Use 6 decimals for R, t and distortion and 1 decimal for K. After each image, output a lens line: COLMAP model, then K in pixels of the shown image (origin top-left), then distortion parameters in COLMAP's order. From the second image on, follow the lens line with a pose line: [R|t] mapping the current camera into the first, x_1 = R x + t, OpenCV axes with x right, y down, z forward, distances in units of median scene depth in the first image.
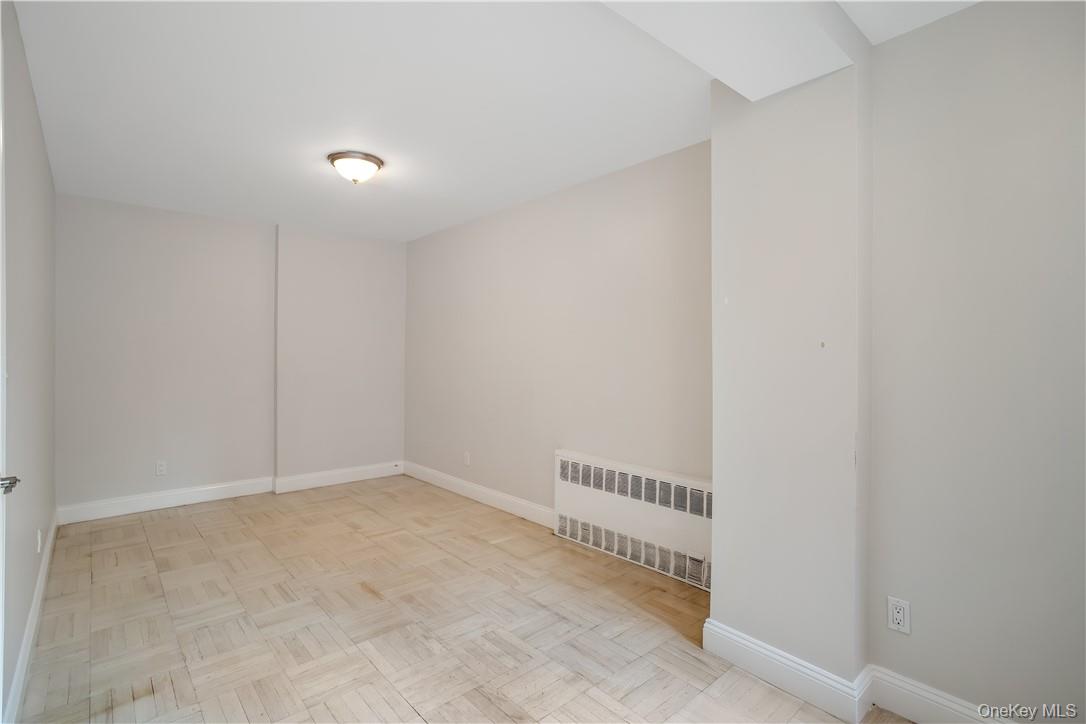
lens RADIAL K [[525.8, 0, 542.0], [0, 525.8, 357.9], [0, 0, 1]] dist [-0.049976, 0.028768]
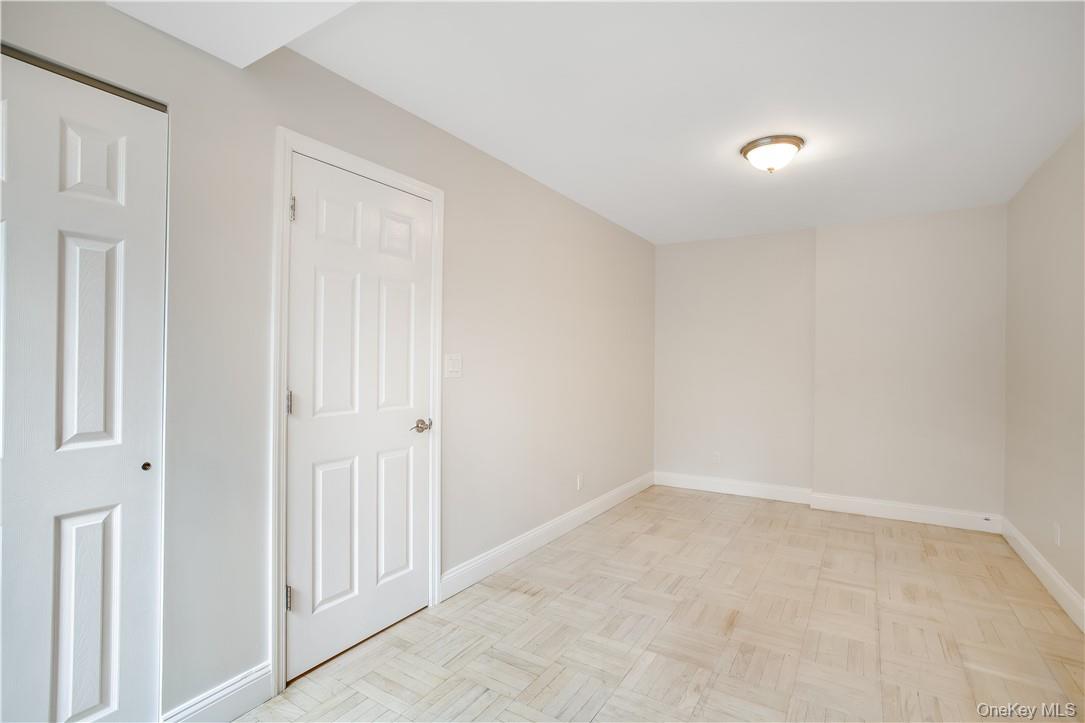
lens RADIAL K [[525.3, 0, 541.5], [0, 525.3, 357.4], [0, 0, 1]] dist [-0.049976, 0.028768]
pose [[0.275084, -0.002726, -0.961416, 0.421588], [-0.015052, 0.999861, -0.007142, -0.001599], [0.961302, 0.016435, 0.275005, 0.400464]]
